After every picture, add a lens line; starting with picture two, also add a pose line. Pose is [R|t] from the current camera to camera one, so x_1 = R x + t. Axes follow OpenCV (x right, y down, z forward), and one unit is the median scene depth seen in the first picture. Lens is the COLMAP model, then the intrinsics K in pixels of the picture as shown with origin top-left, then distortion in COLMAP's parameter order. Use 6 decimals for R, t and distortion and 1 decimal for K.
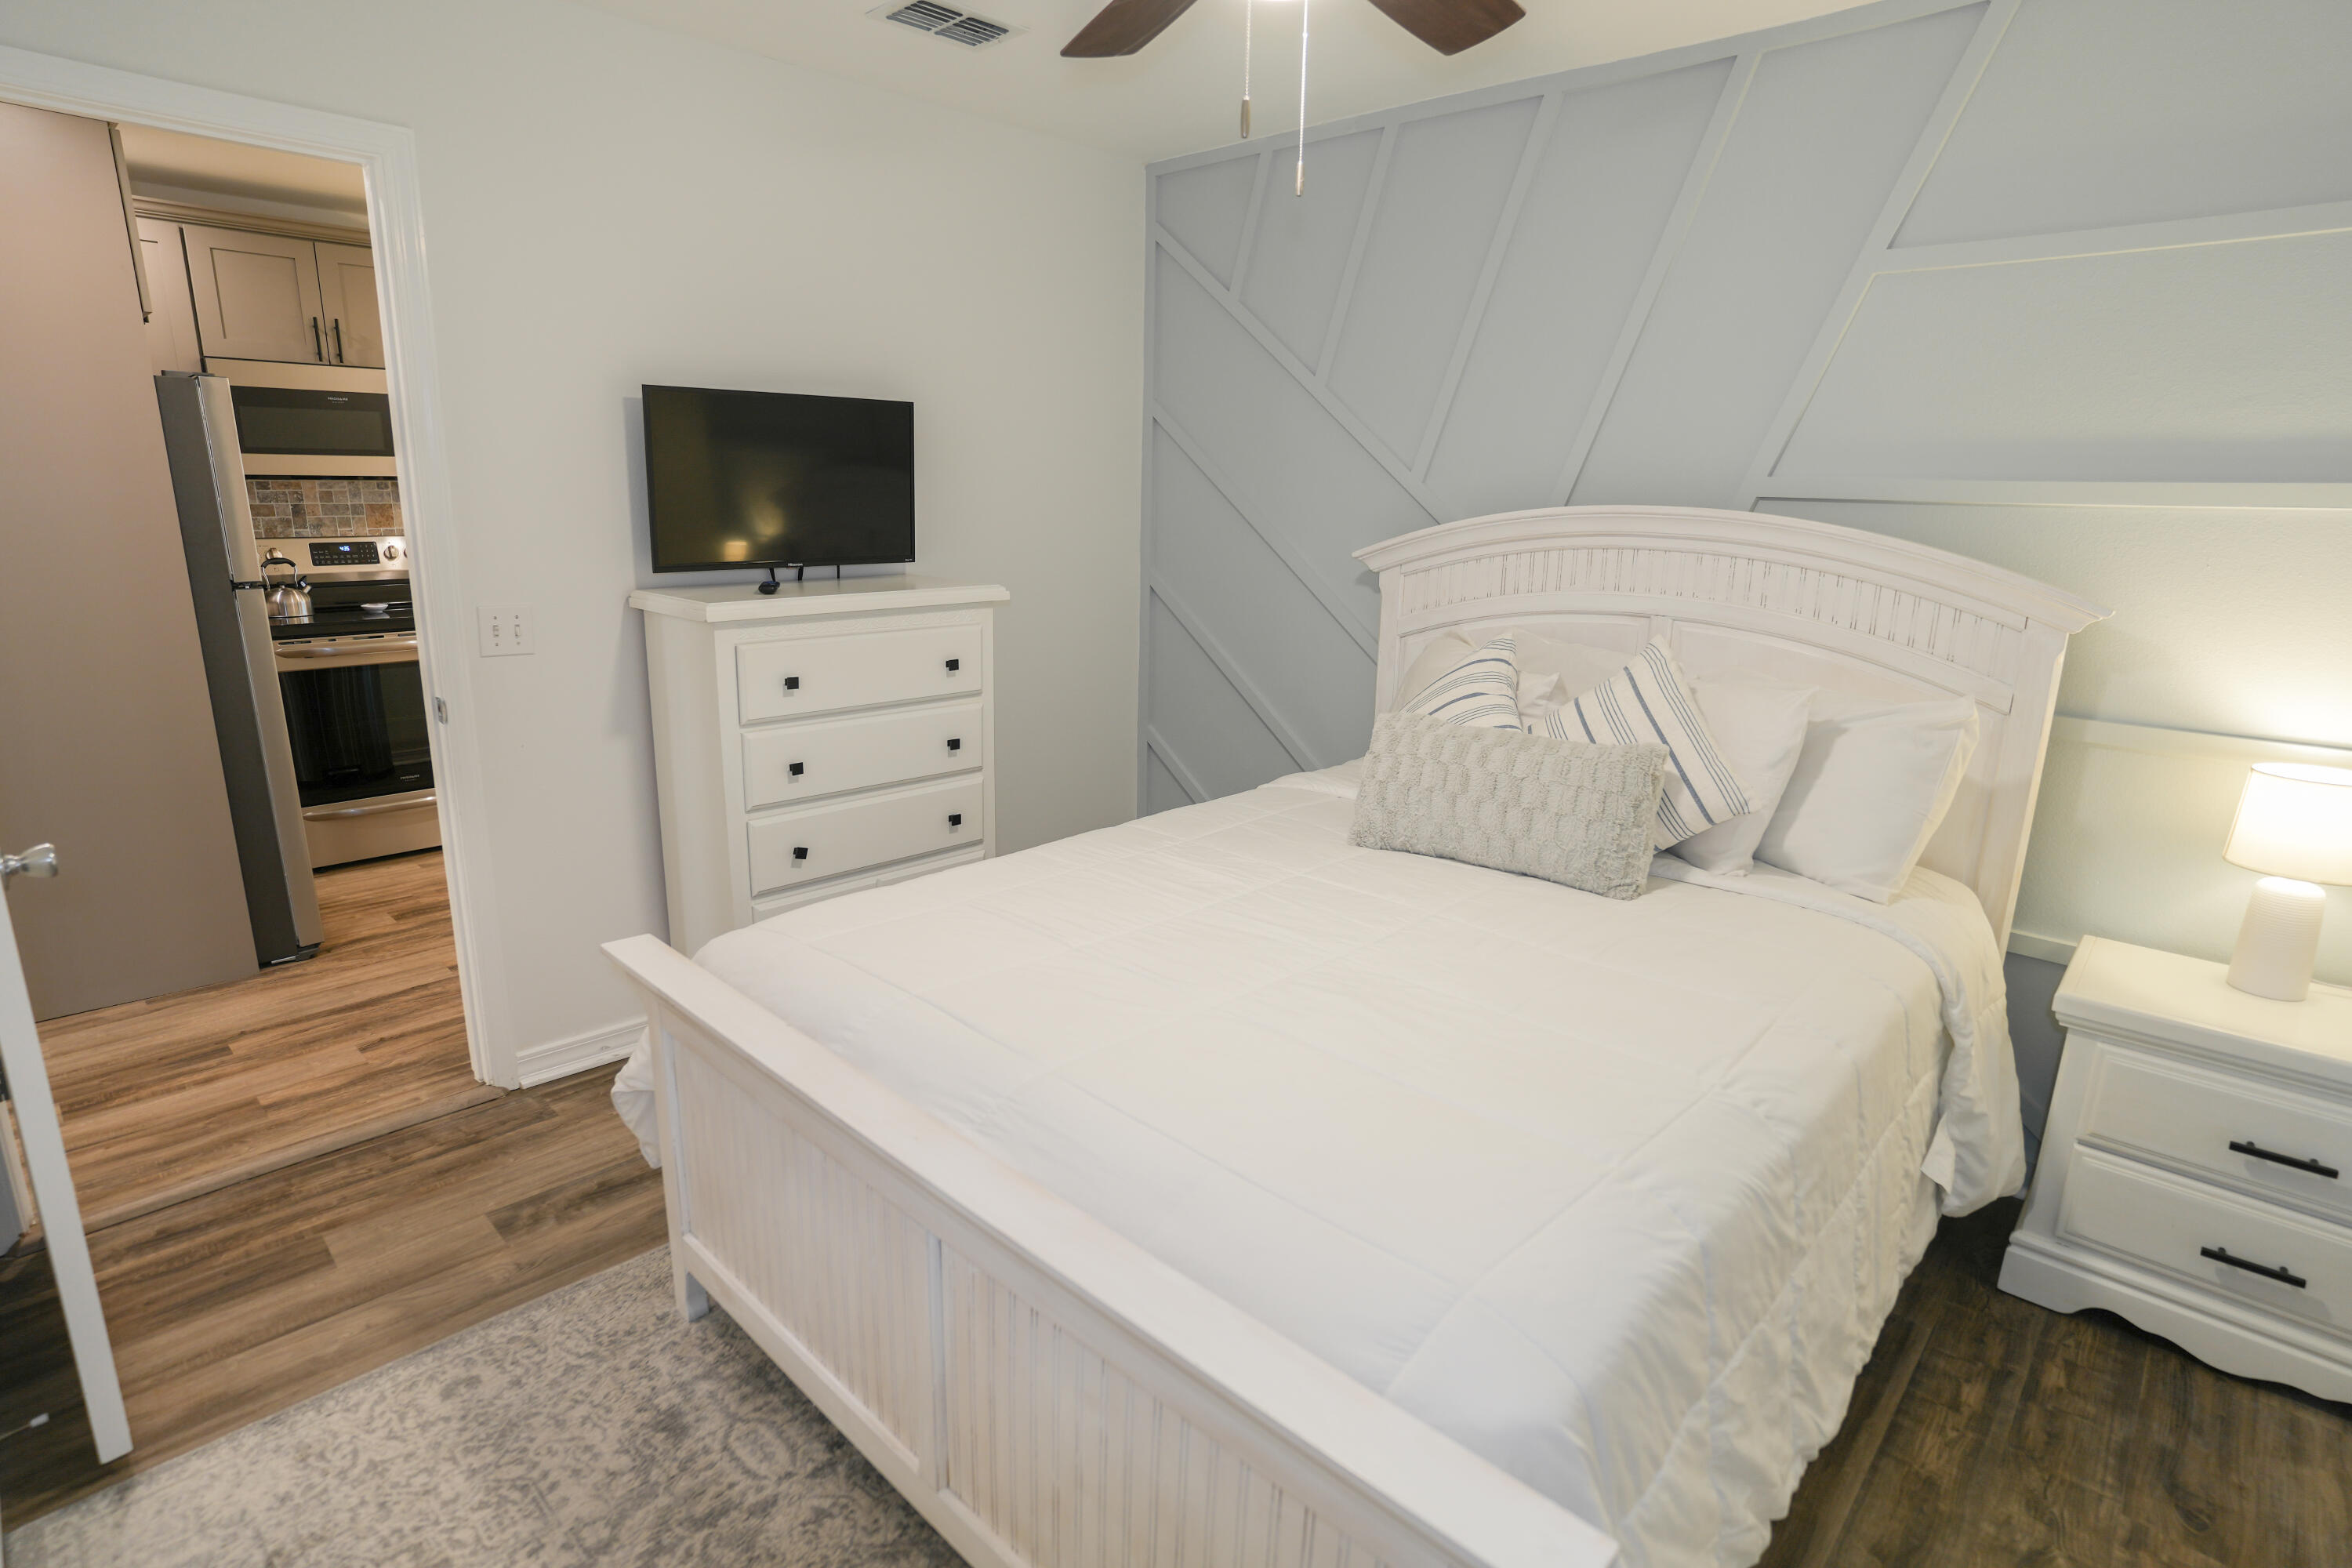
lens RADIAL K [[1185.6, 0, 1166.1], [0, 1185.6, 773.5], [0, 0, 1]] dist [-0.049361, 0.009971]
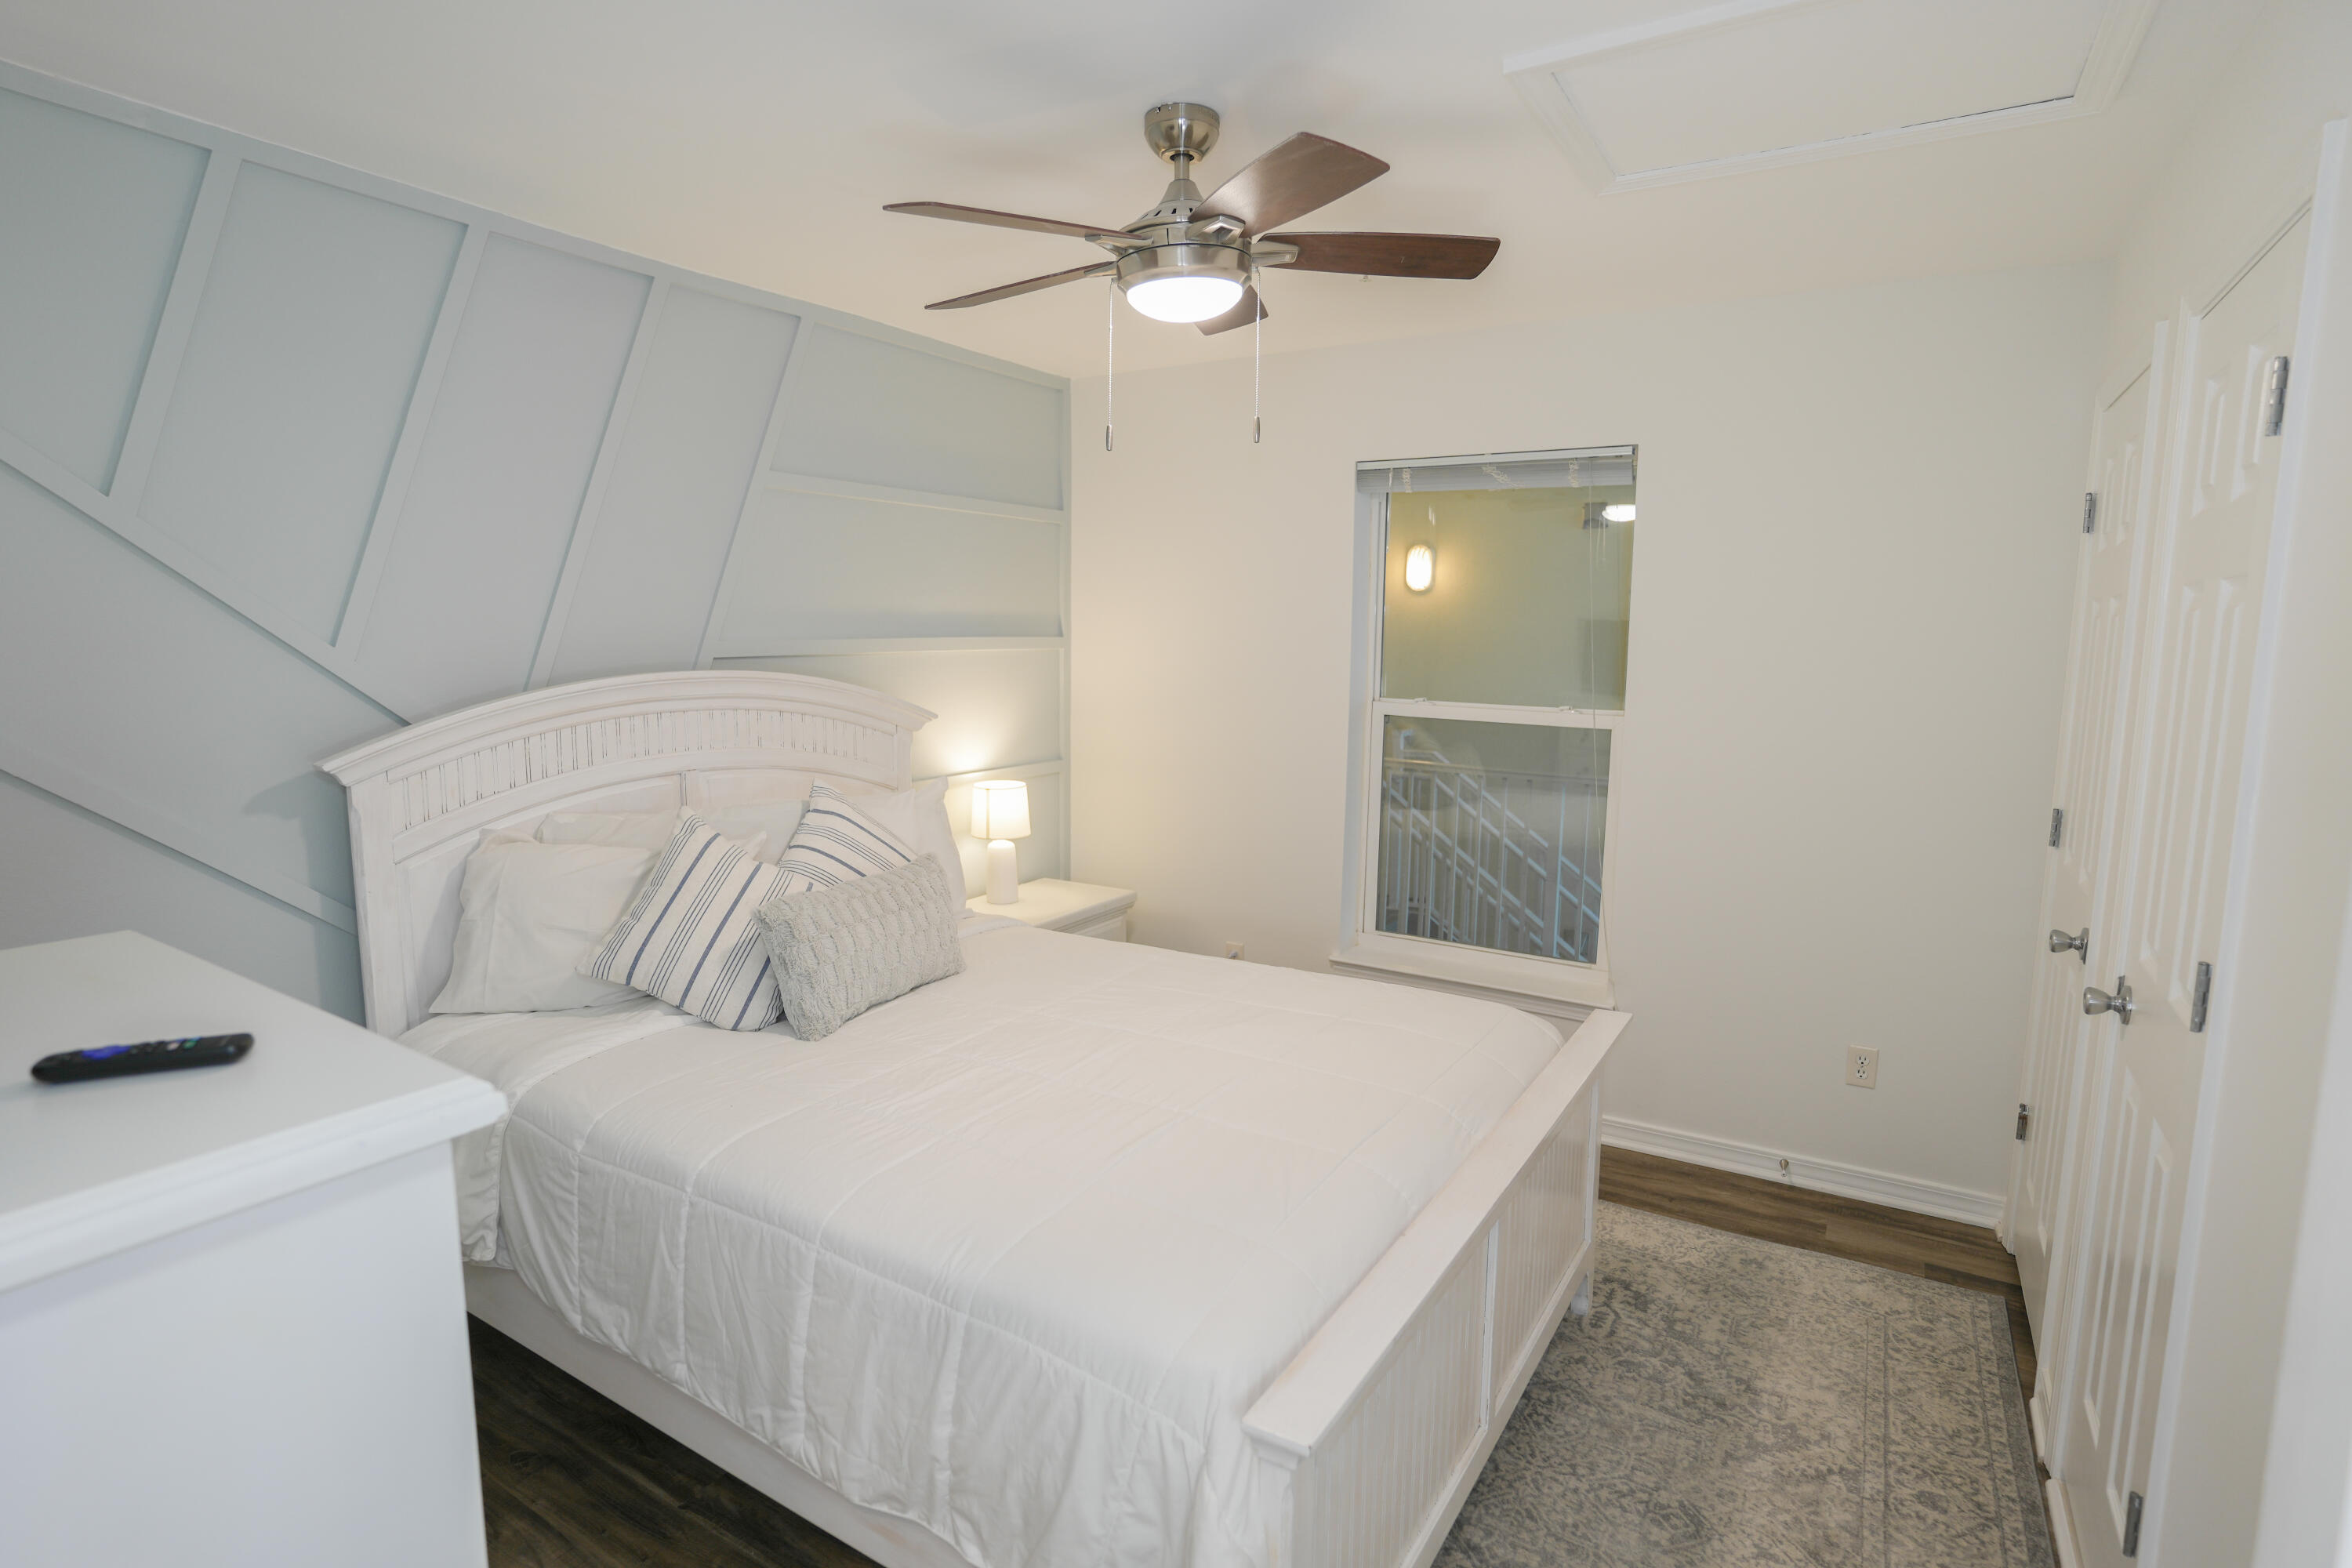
lens RADIAL K [[1185.6, 0, 1177.7], [0, 1185.6, 787.2], [0, 0, 1]] dist [-0.049361, 0.009971]
pose [[-0.227455, -0.139872, 0.963691, -1.101754], [0.236632, 0.952028, 0.194031, -0.336745], [-0.944600, 0.272174, -0.183445, 1.174532]]
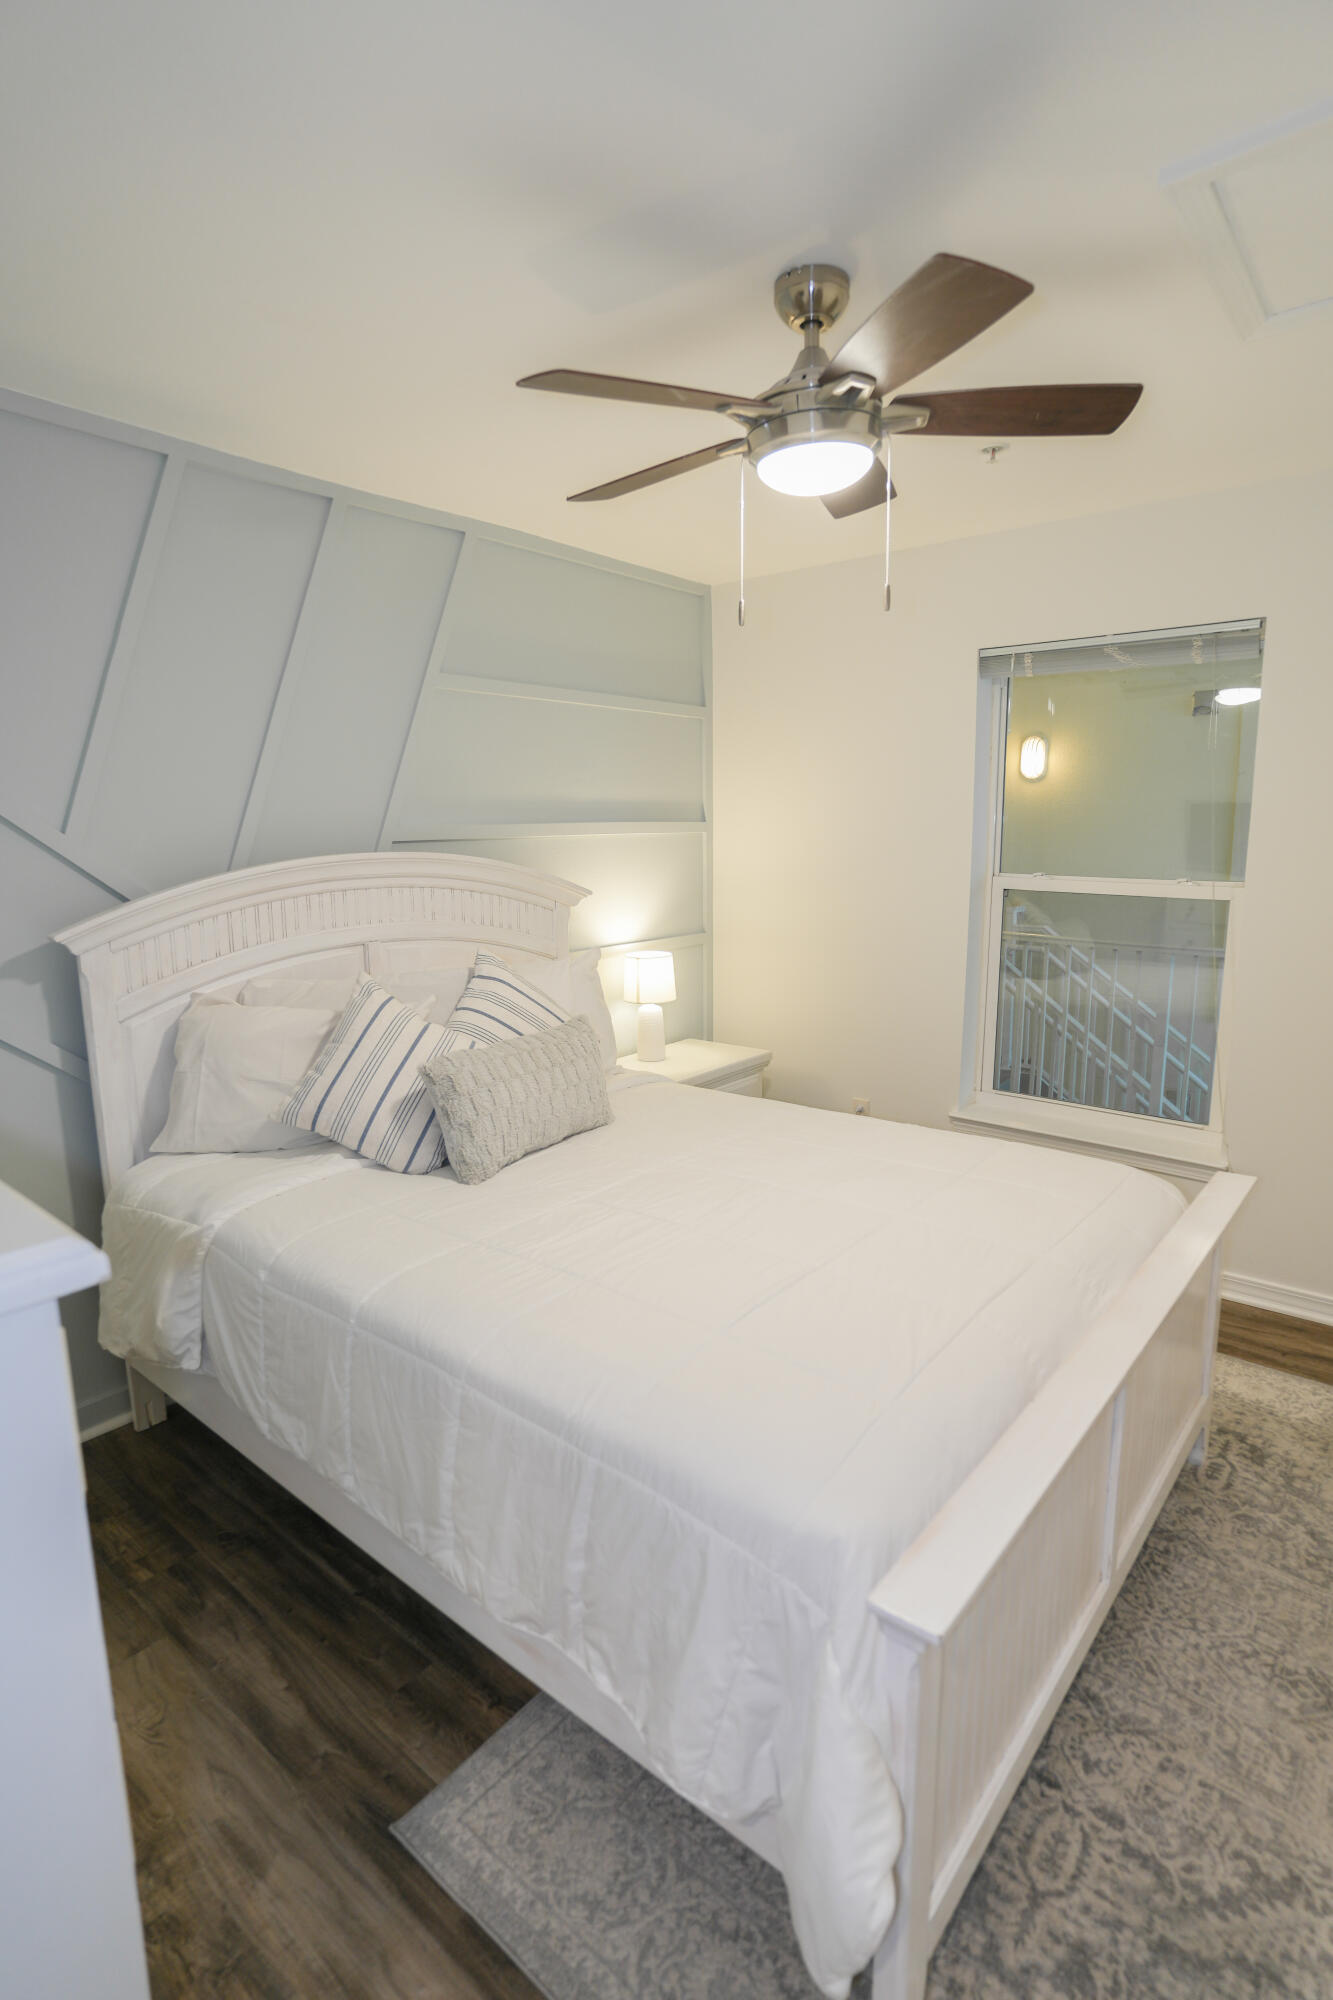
lens RADIAL K [[1008.2, 0, 659.4], [0, 1008.2, 1006.6], [0, 0, 1]] dist [-0.049361, 0.009971]
pose [[-0.082842, -0.183312, 0.979558, -0.969935], [0.264603, 0.943610, 0.198962, -0.299835], [-0.960793, 0.275676, -0.029666, 1.149628]]
